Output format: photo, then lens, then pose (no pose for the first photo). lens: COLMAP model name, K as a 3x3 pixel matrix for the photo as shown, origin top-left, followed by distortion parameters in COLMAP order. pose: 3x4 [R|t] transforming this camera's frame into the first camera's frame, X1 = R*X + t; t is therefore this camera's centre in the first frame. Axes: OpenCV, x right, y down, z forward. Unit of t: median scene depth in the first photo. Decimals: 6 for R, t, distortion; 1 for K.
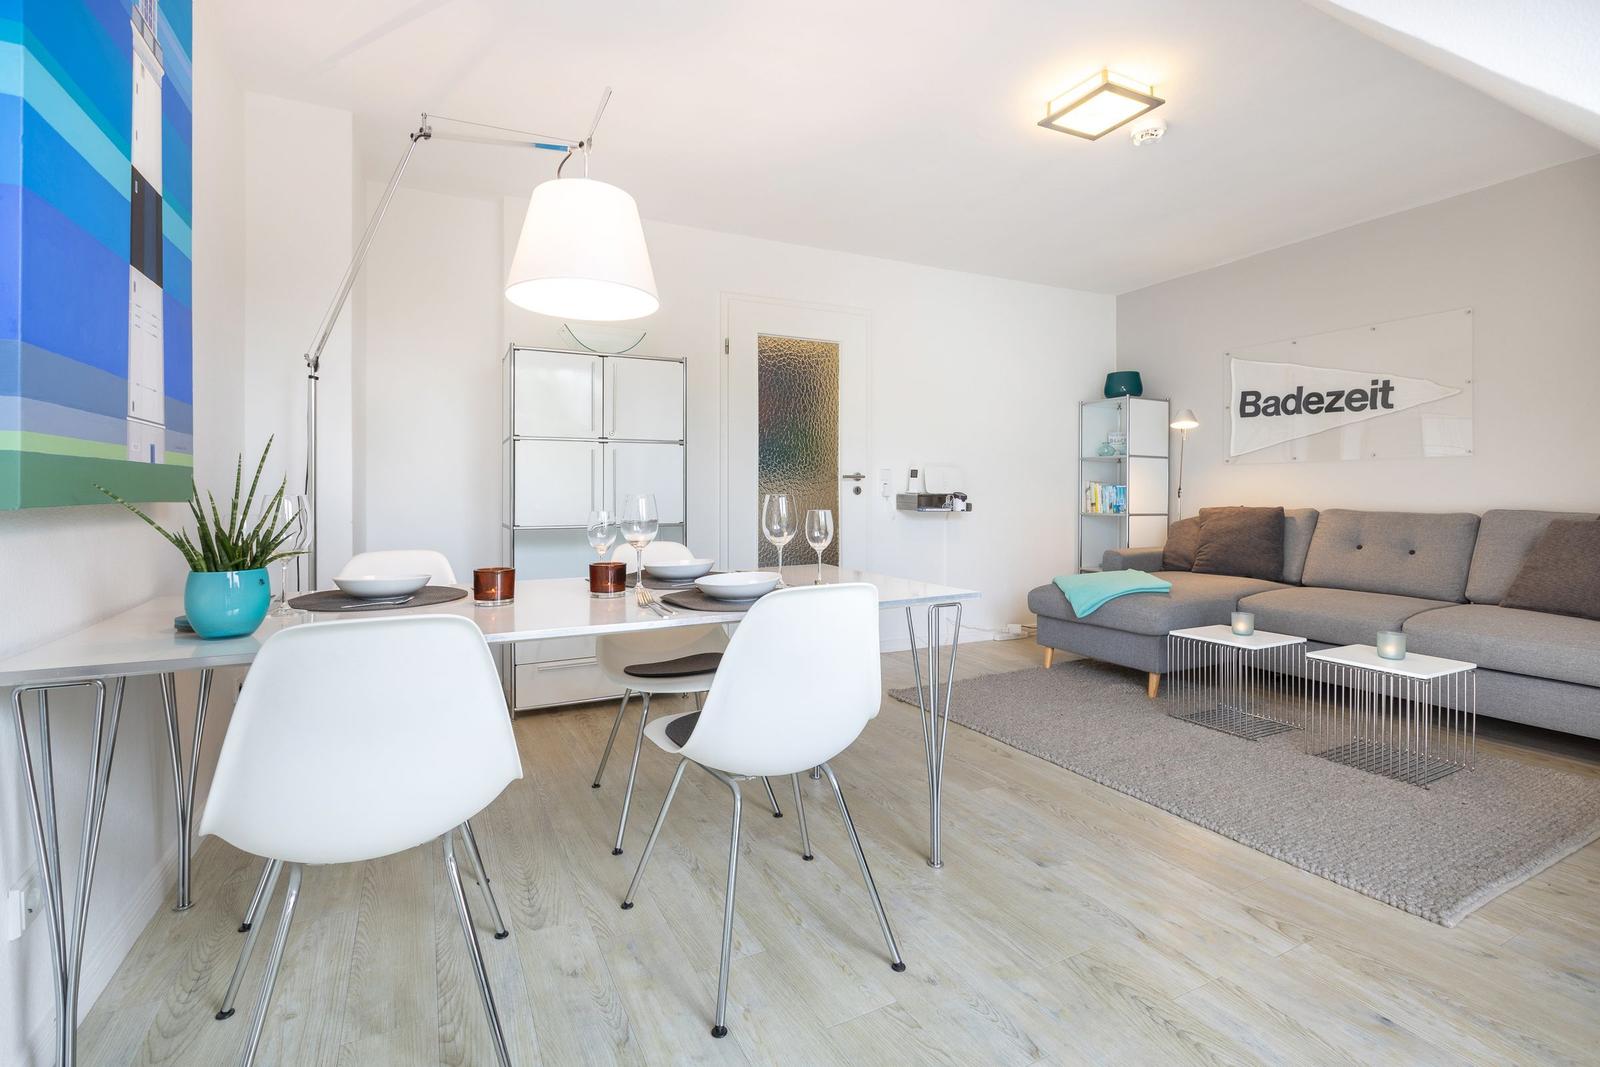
lens RADIAL K [[729.0, 0, 776.2], [0, 729.0, 491.2], [0, 0, 1]] dist [-0.002356, -0.001001]
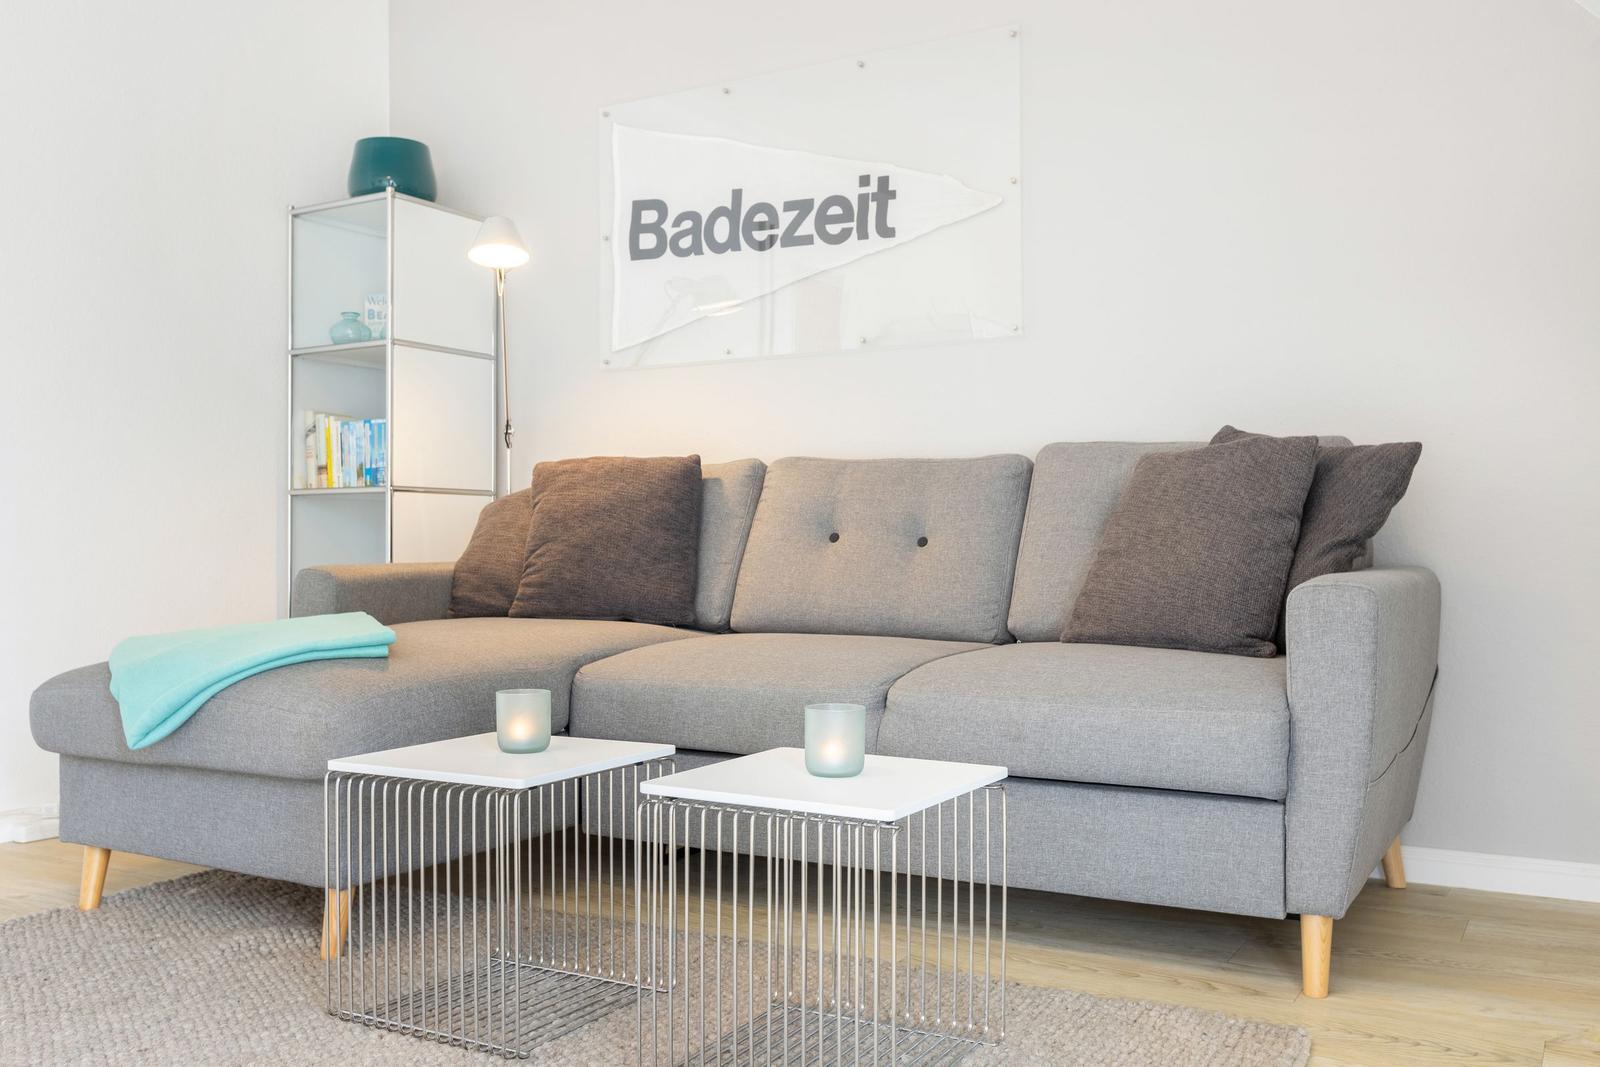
lens RADIAL K [[1438.8, 0, 800.0], [0, 1438.8, 533.5], [0, 0, 1]] dist [-0.000414, 0.009623]
pose [[0.831245, -0.002157, 0.555902, 0.277142], [0.003286, 0.999994, -0.001033, 0.070515], [-0.555896, 0.002685, 0.831247, 0.263198]]
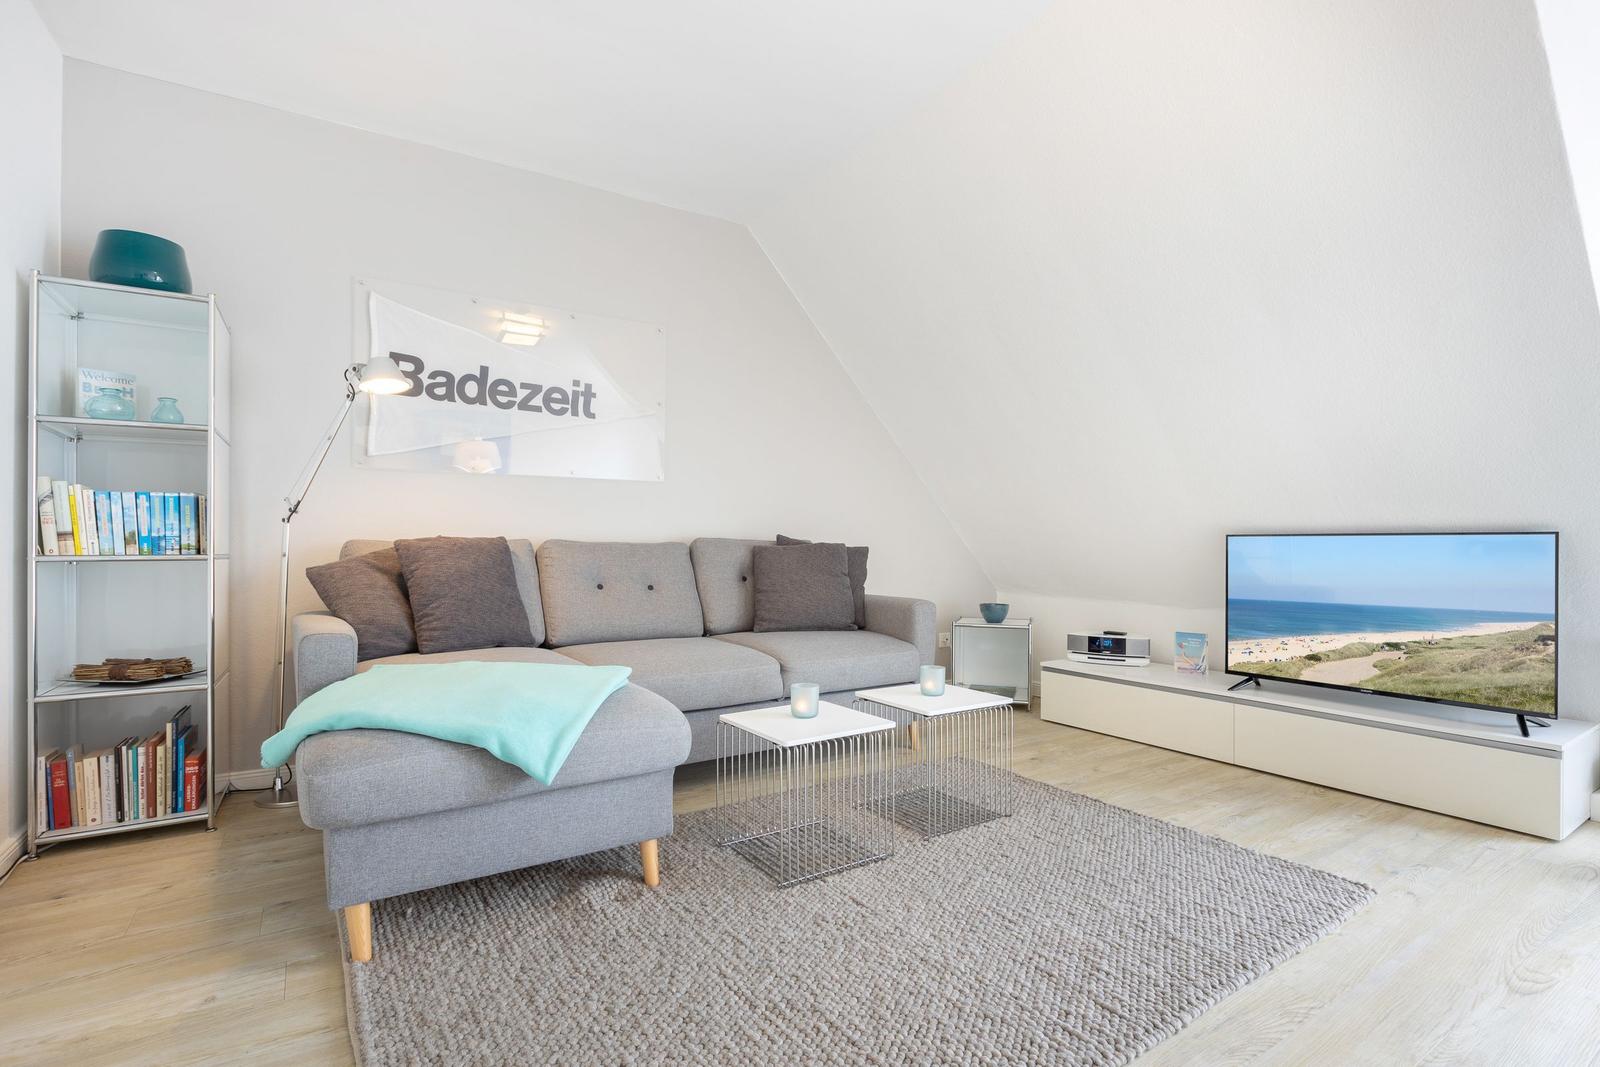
lens RADIAL K [[765.6, 0, 800.0], [0, 765.6, 533.5], [0, 0, 1]] dist [0.000244, 0.000807]
pose [[-0.128566, 0.017691, 0.991543, -0.049622], [0.000033, 0.999841, -0.017835, 0.031839], [-0.991701, -0.002260, -0.128546, 0.834445]]
